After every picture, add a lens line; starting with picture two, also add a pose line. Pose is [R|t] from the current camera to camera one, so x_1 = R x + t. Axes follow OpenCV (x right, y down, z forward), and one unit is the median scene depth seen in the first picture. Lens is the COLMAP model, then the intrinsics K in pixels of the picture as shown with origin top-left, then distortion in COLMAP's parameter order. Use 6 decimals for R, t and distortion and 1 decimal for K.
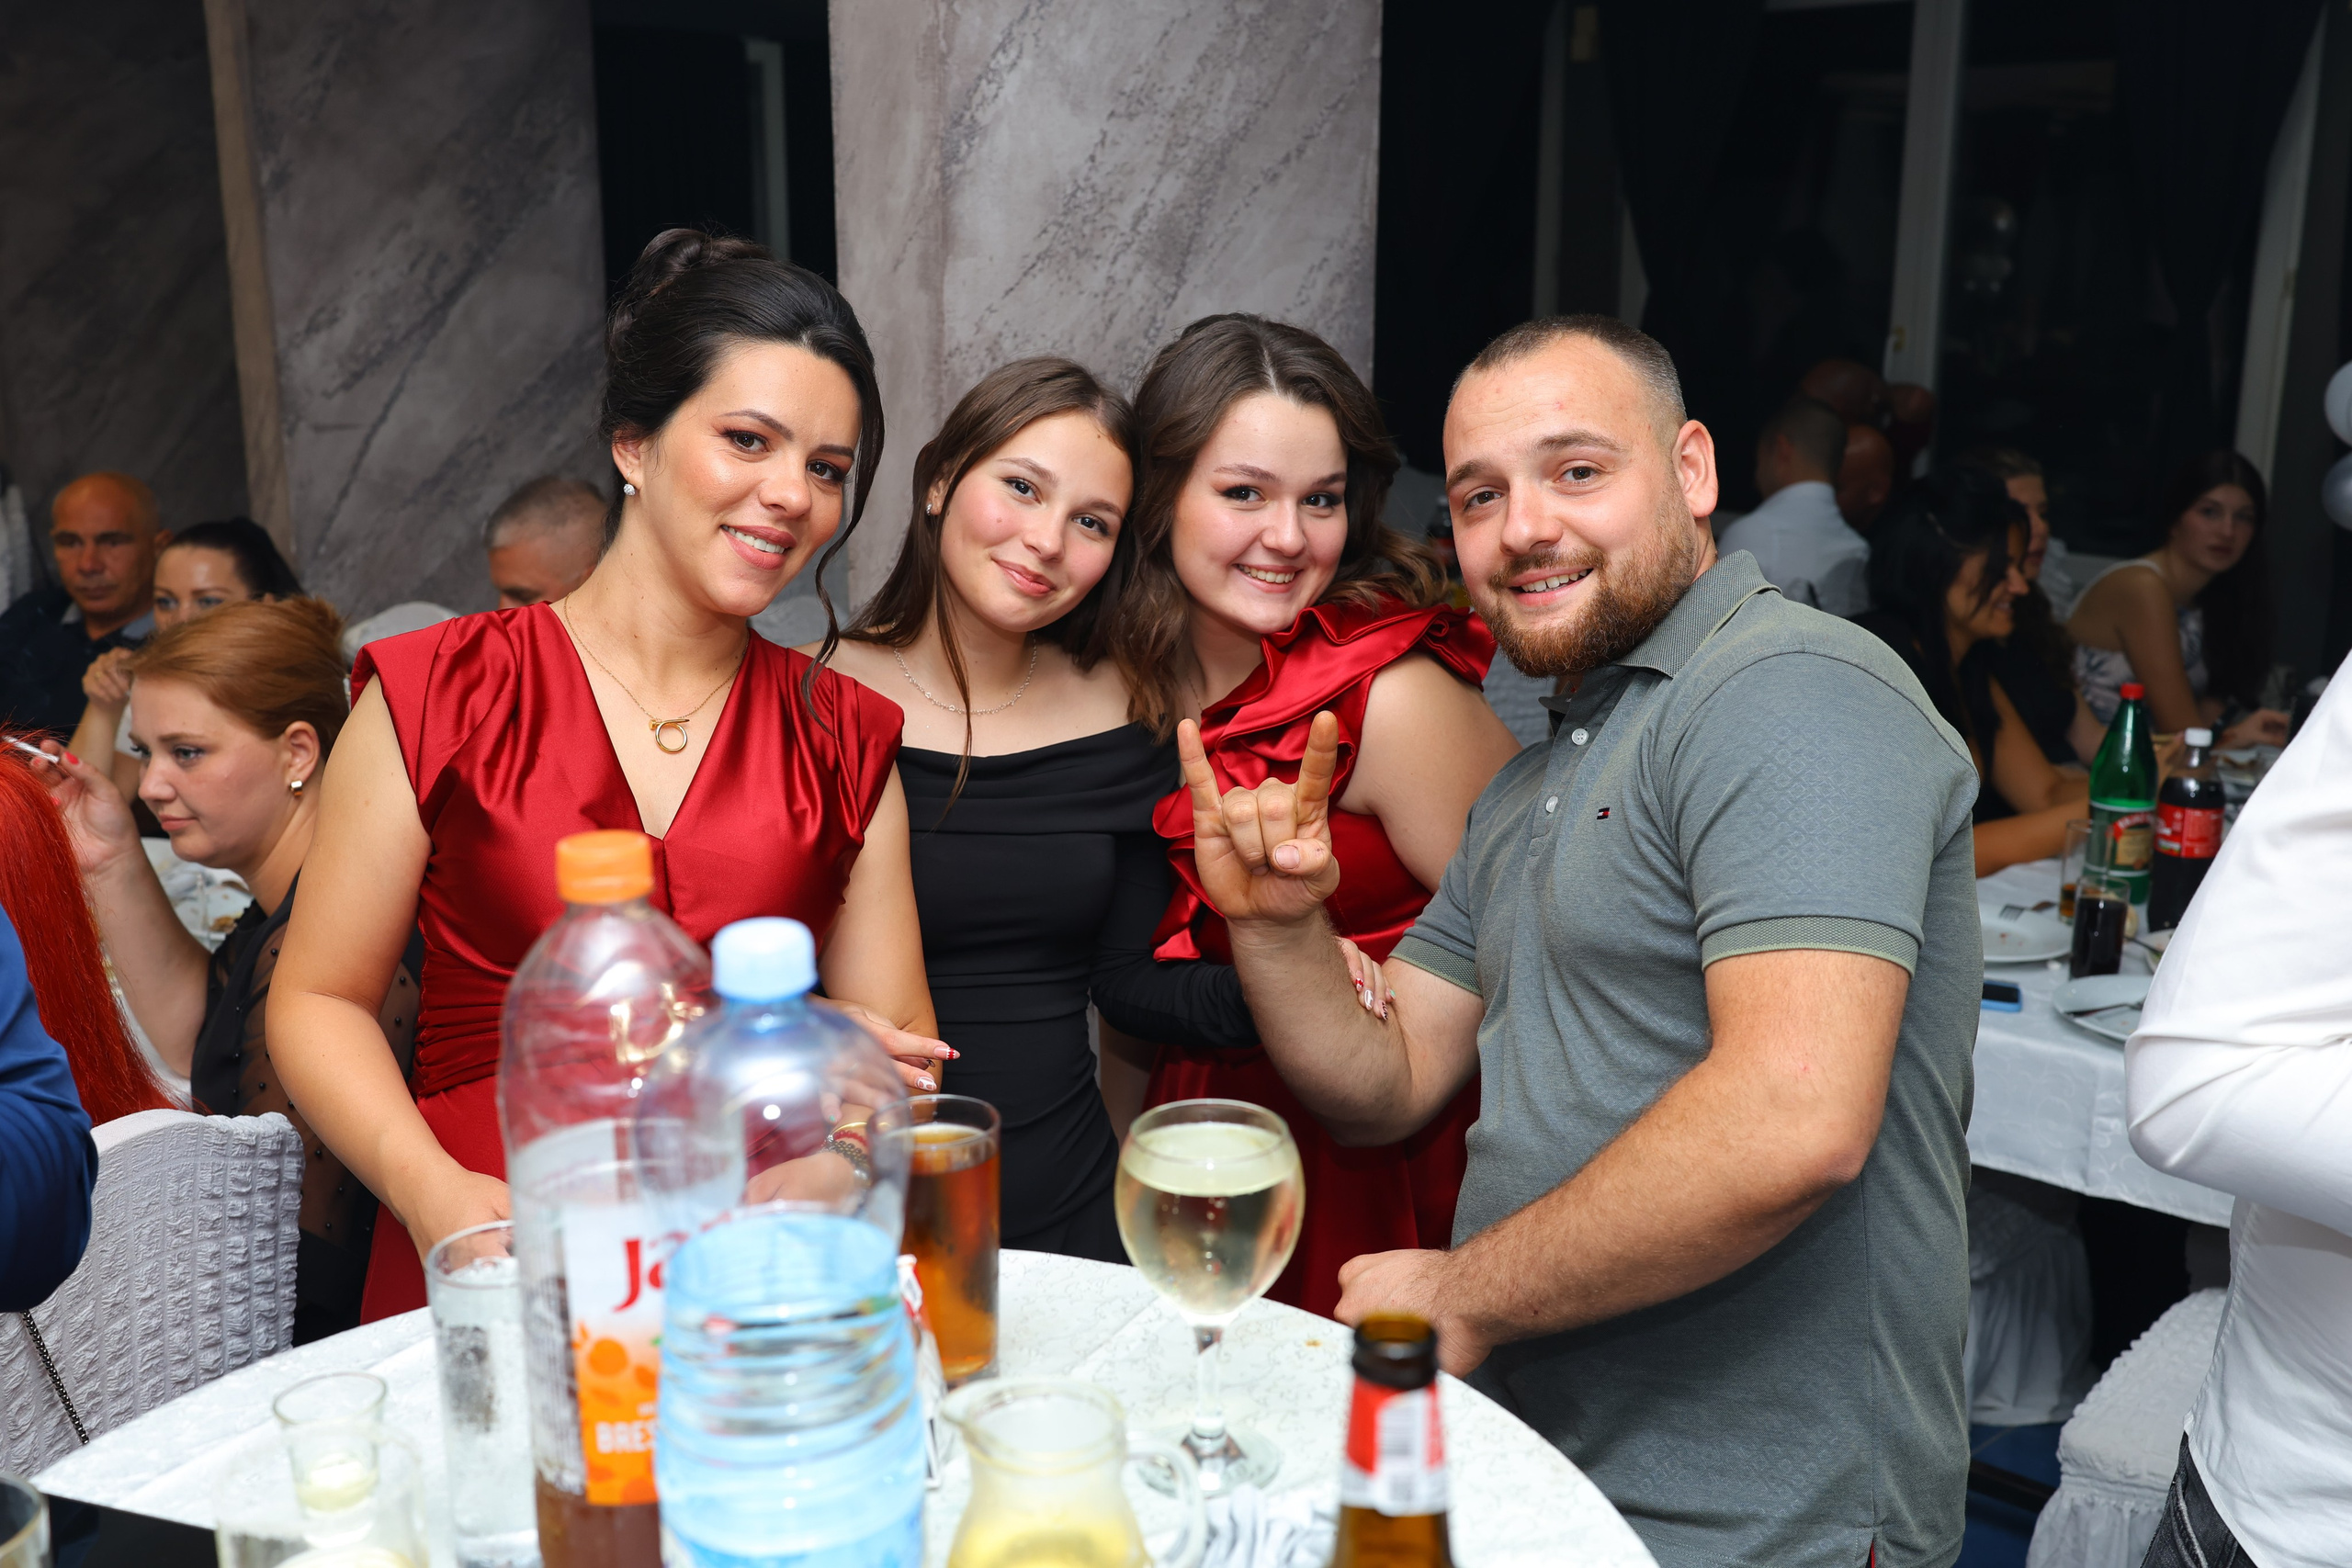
lens RADIAL K [[2340.9, 0, 1175.6], [0, 2340.9, 786.2], [0, 0, 1]] dist [-0.006192, 0.000000]
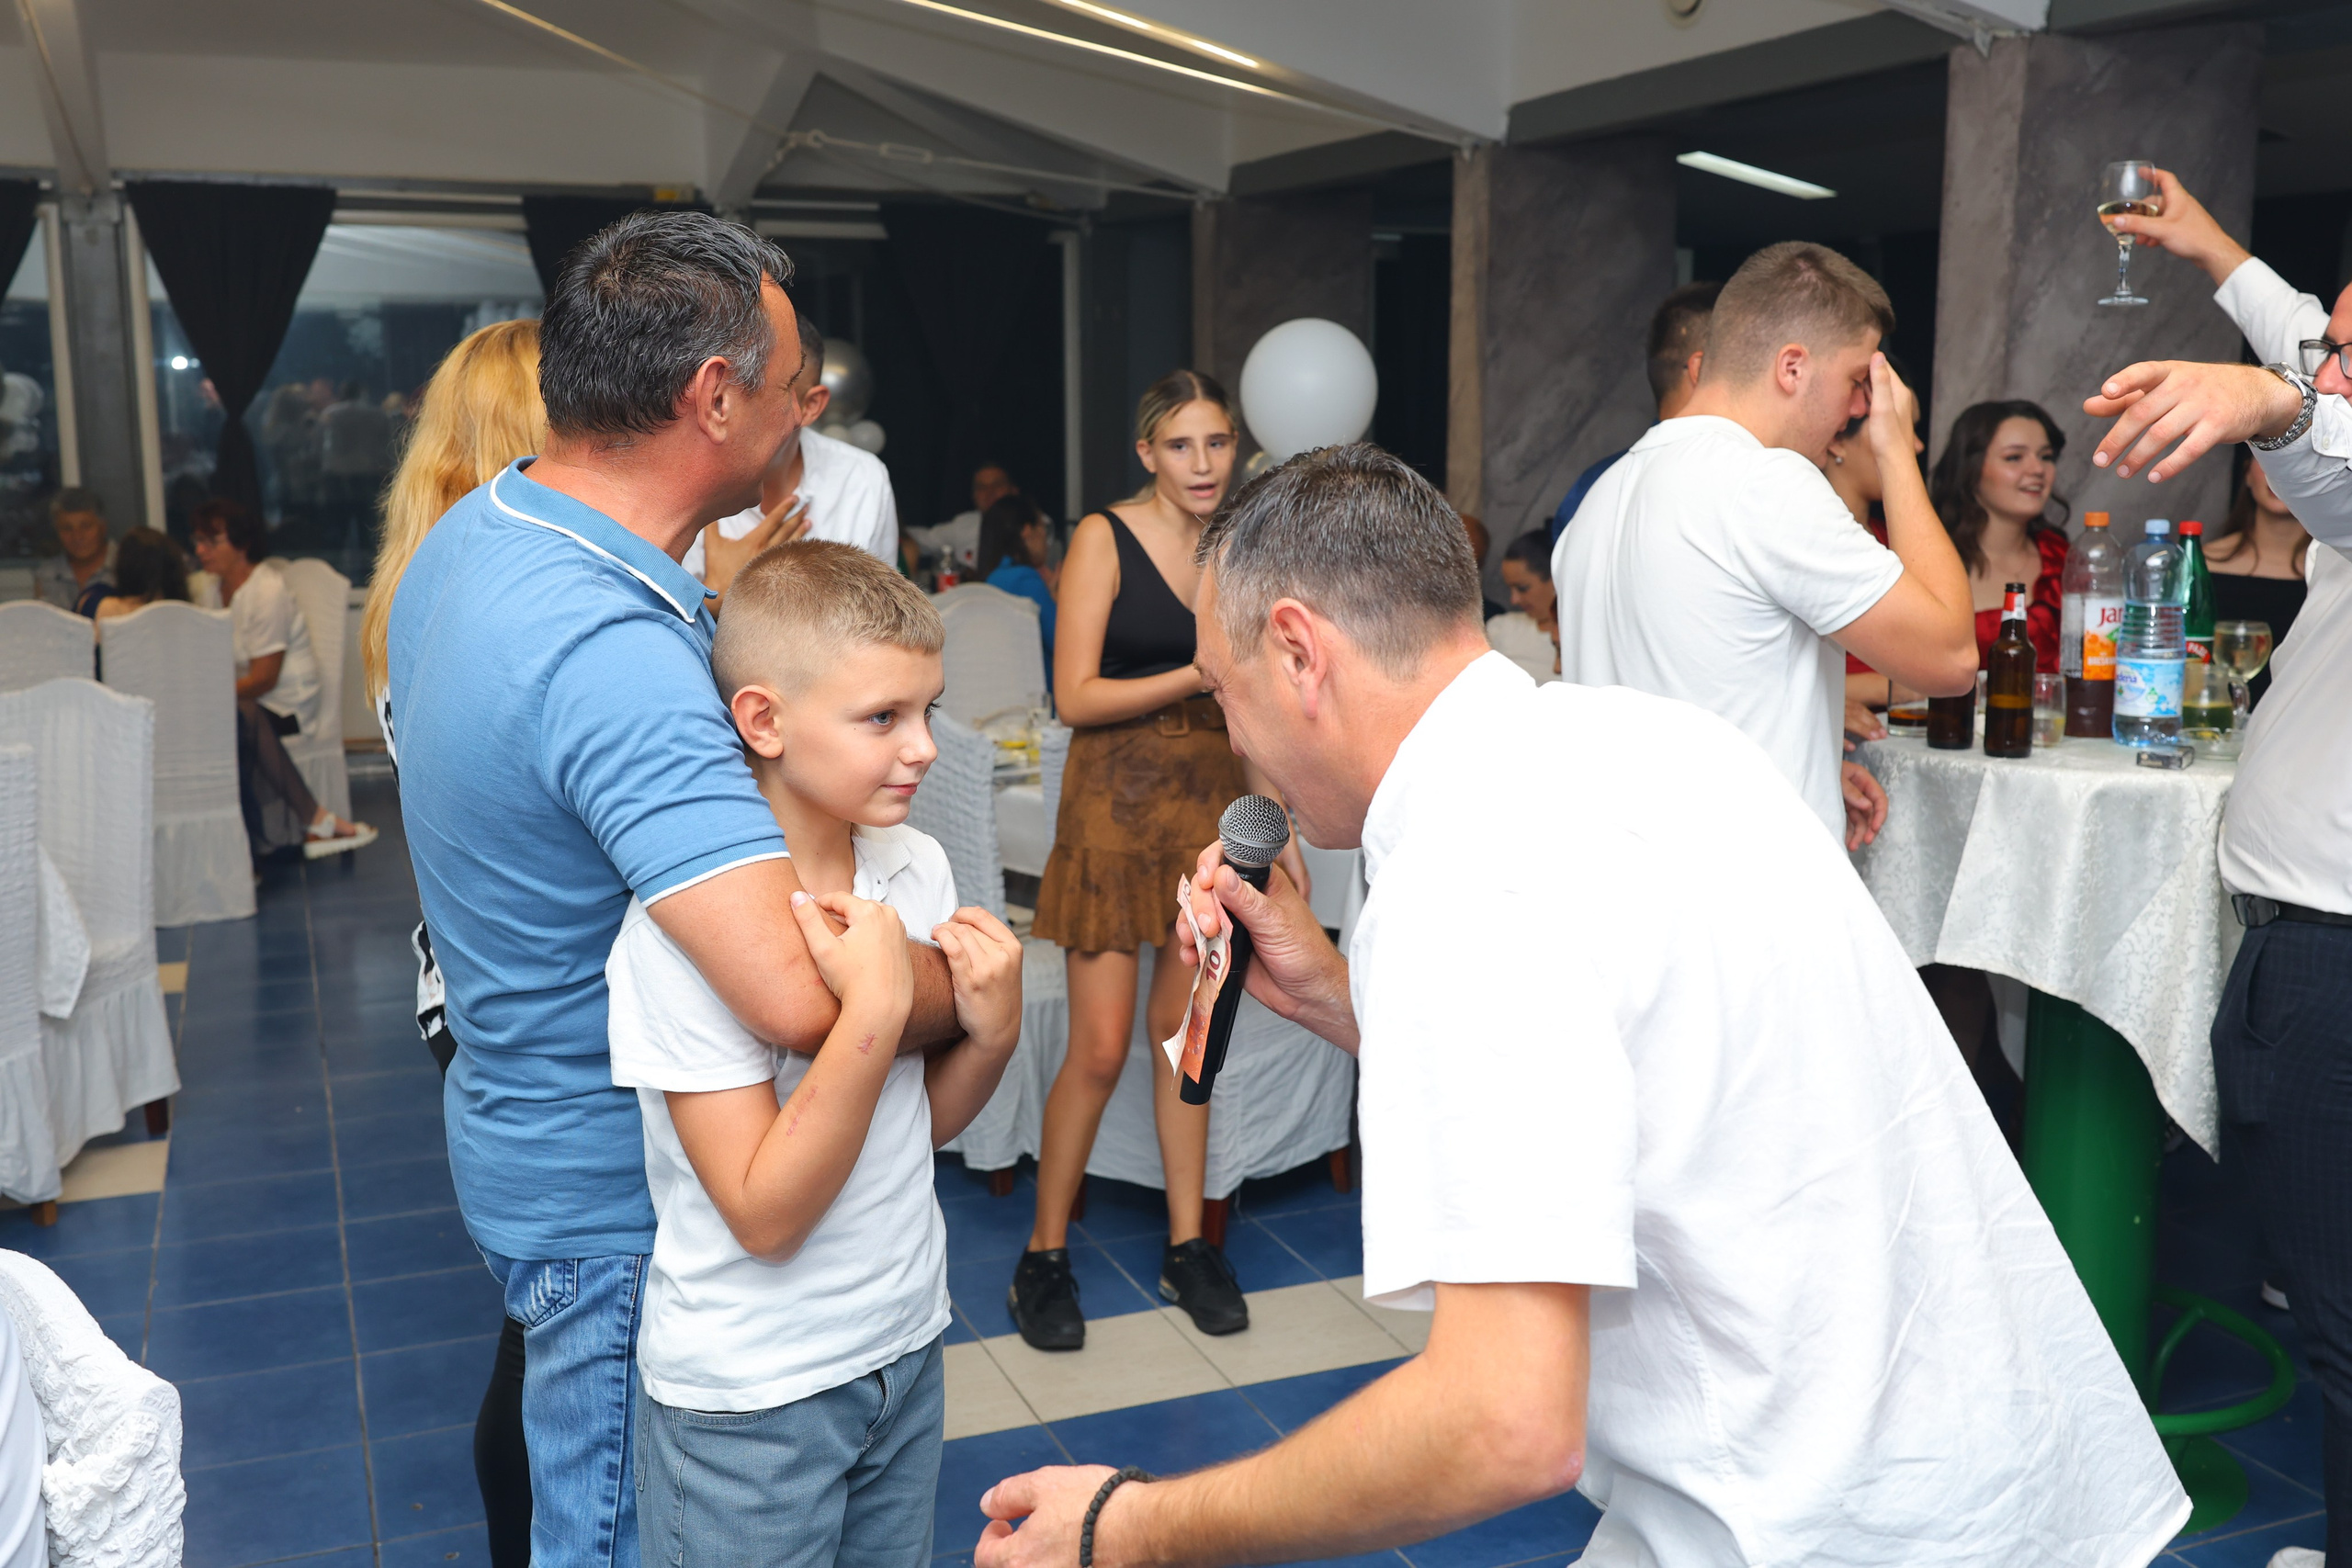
lens RADIAL K [[2340.9, 0, 1177.0], [0, 2340.9, 784.4], [0, 0, 1]] dist [-0.006192, 0.000000]
pose [[0.958948, 0.042583, -0.280365, -0.118194], [-0.062339, 0.996132, -0.061924, 0.156321], [0.276644, 0.076860, 0.957894, -0.608477]]
